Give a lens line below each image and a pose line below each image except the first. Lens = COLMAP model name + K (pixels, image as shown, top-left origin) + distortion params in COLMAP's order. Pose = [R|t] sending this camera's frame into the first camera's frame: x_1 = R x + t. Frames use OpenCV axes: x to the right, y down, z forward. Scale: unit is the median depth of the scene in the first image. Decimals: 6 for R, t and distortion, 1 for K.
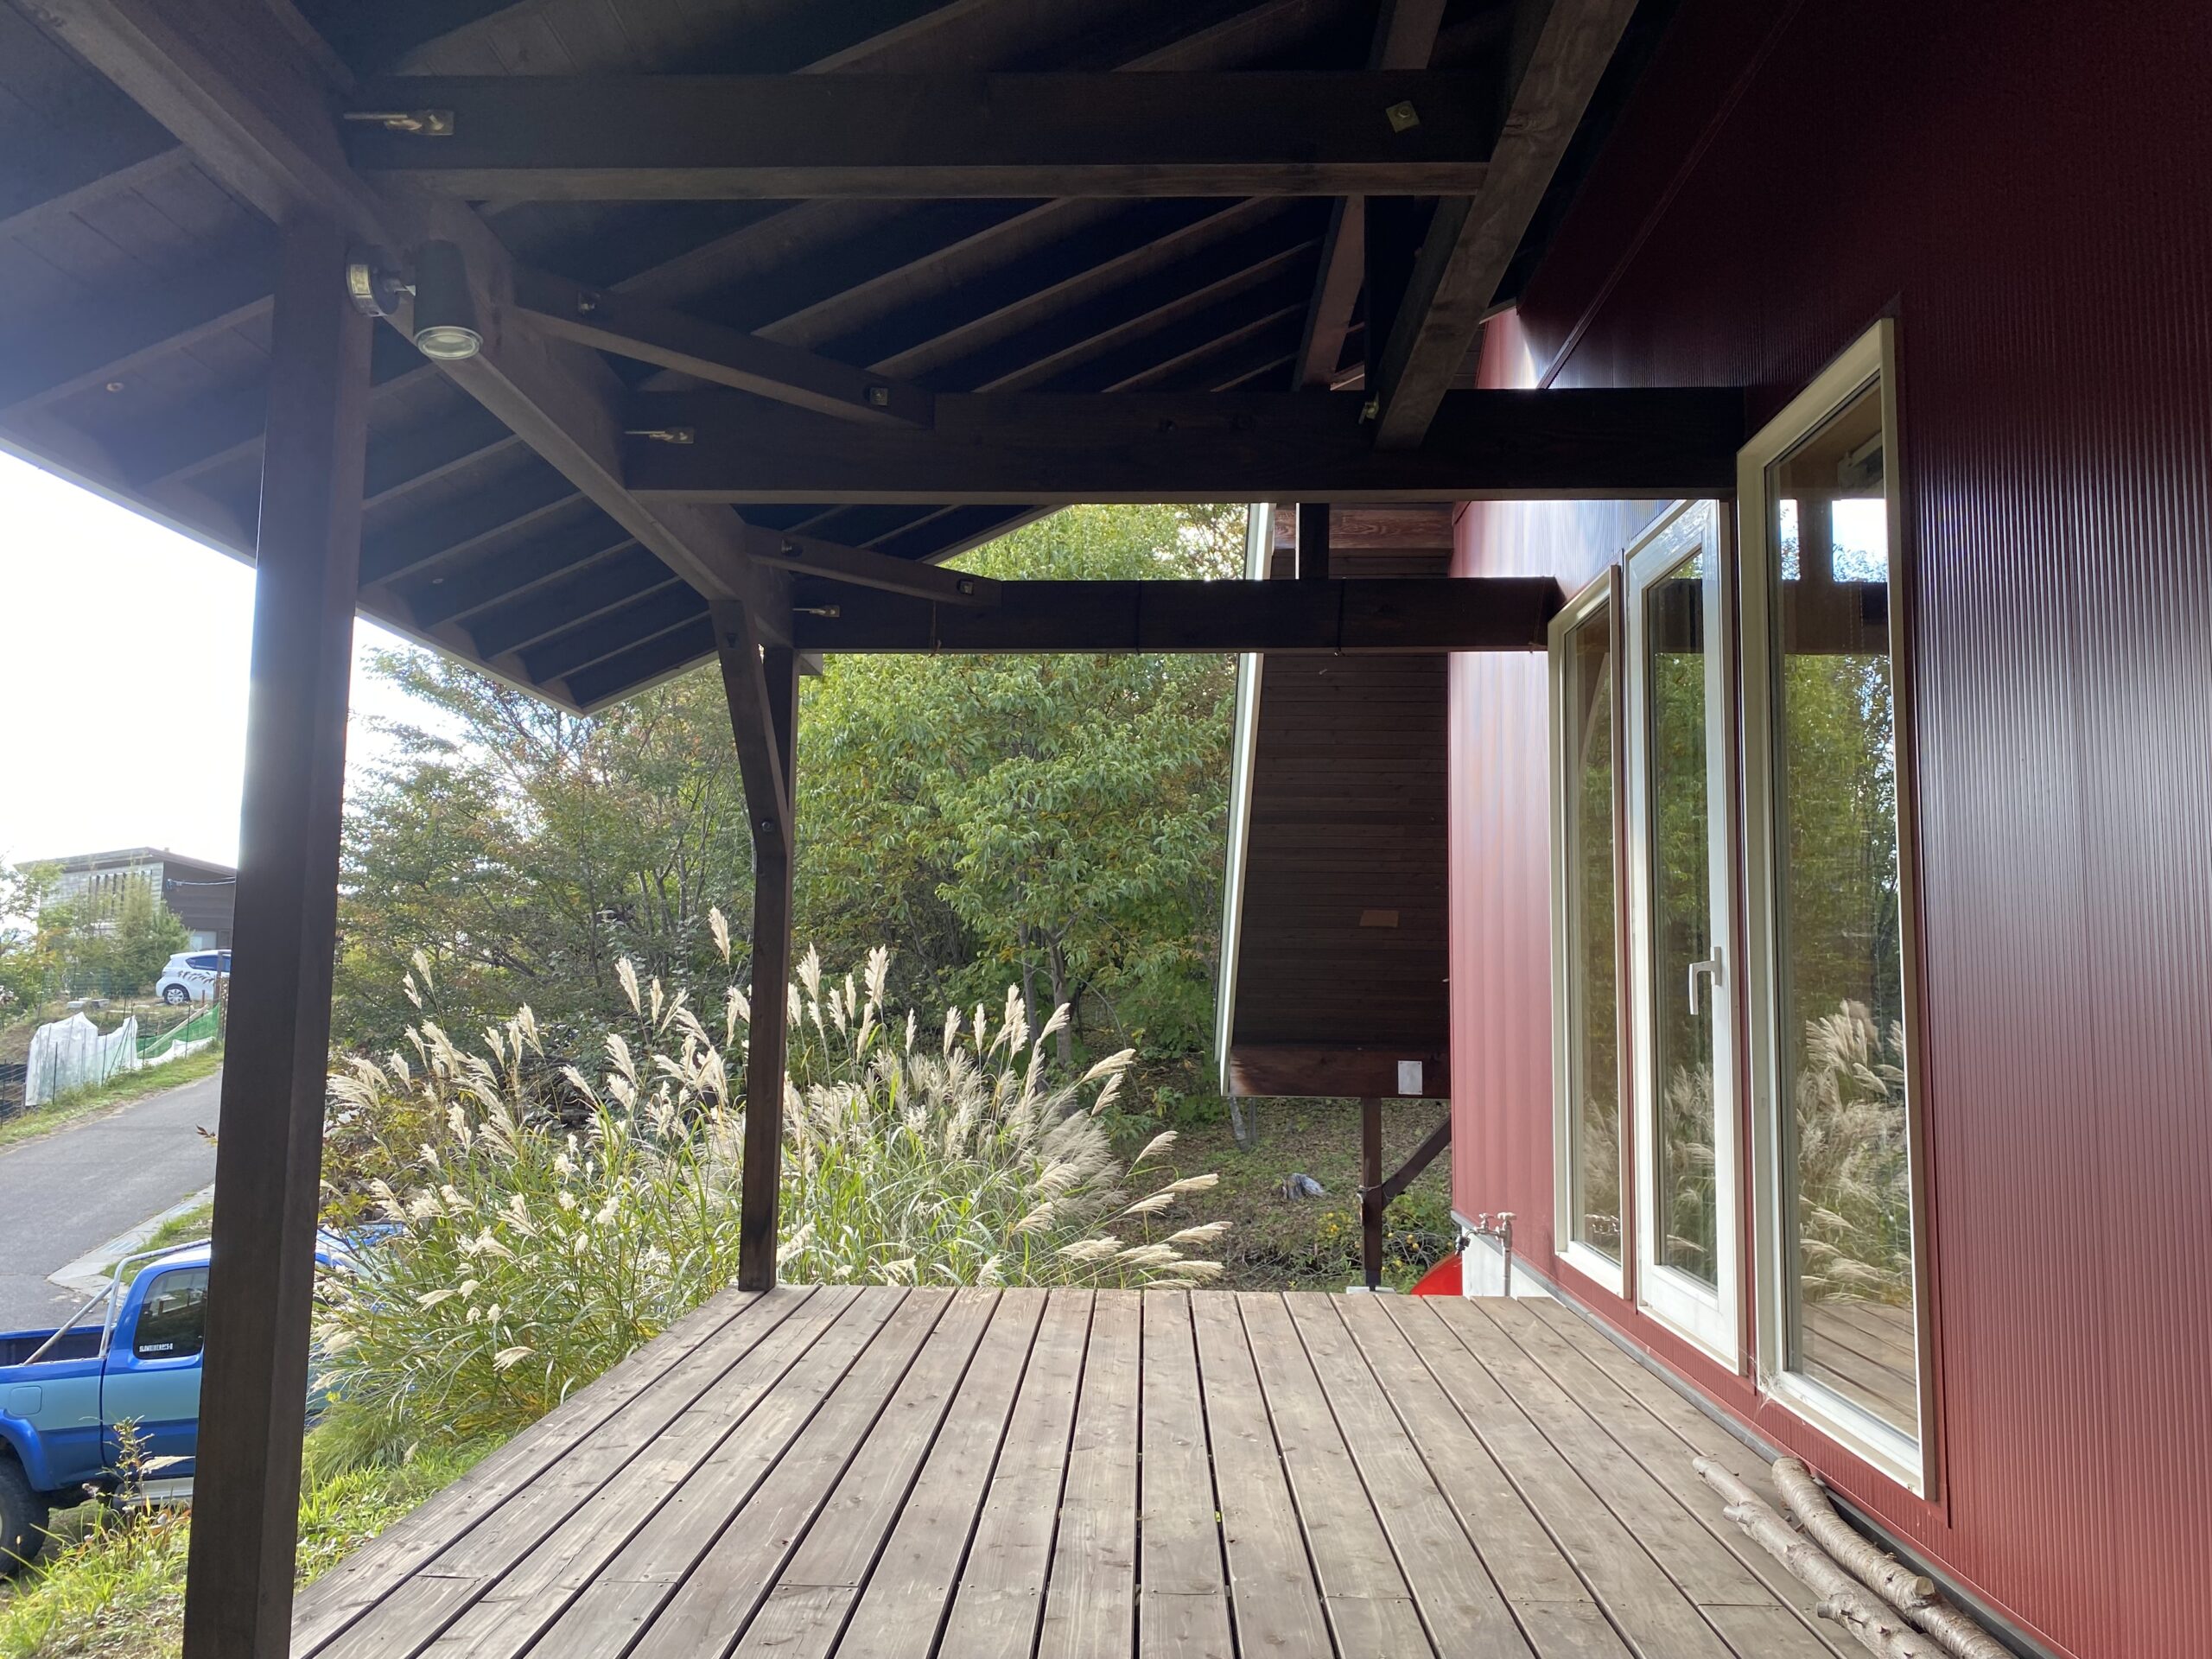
lens RADIAL K [[1671.6, 0, 1106.0], [0, 1671.6, 829.5], [0, 0, 1]] dist [0.032140, -0.053357]
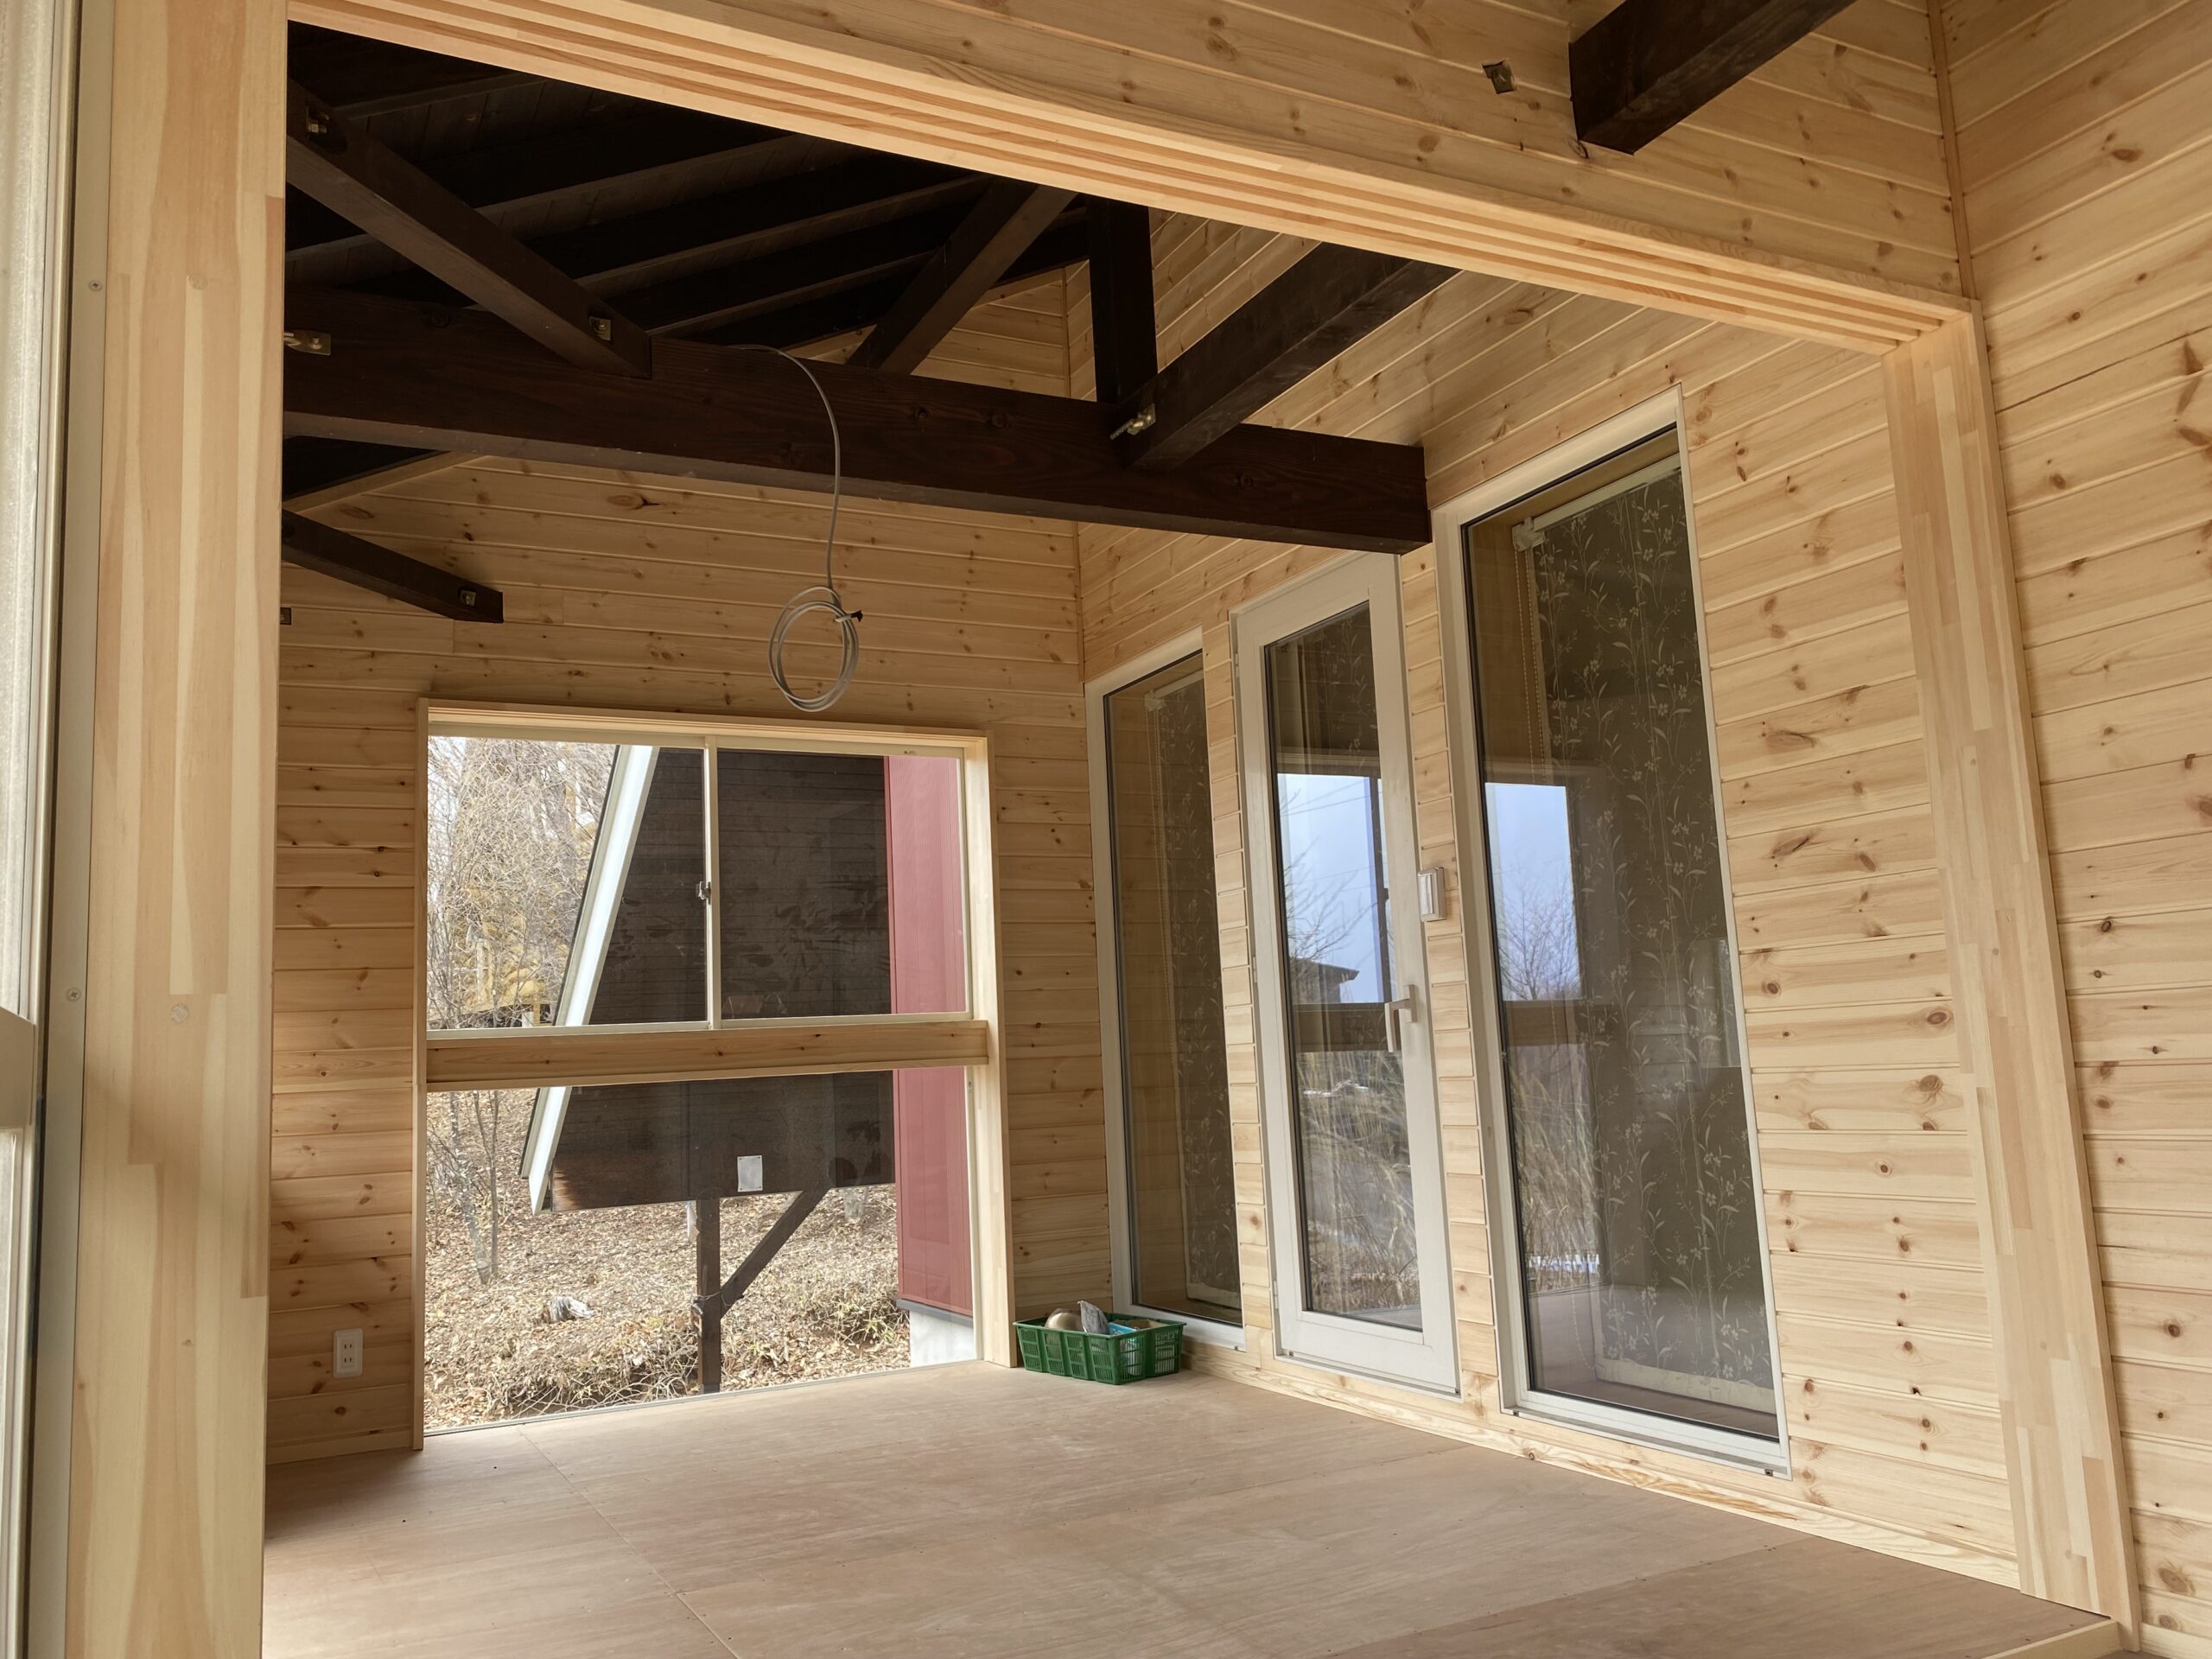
lens RADIAL K [[1671.6, 0, 1106.0], [0, 1671.6, 829.5], [0, 0, 1]] dist [0.032140, -0.053357]
pose [[0.880825, 0.008404, 0.473368, -0.092468], [0.019336, 0.998370, -0.053704, 0.008733], [-0.473047, 0.056457, 0.879226, 0.059549]]
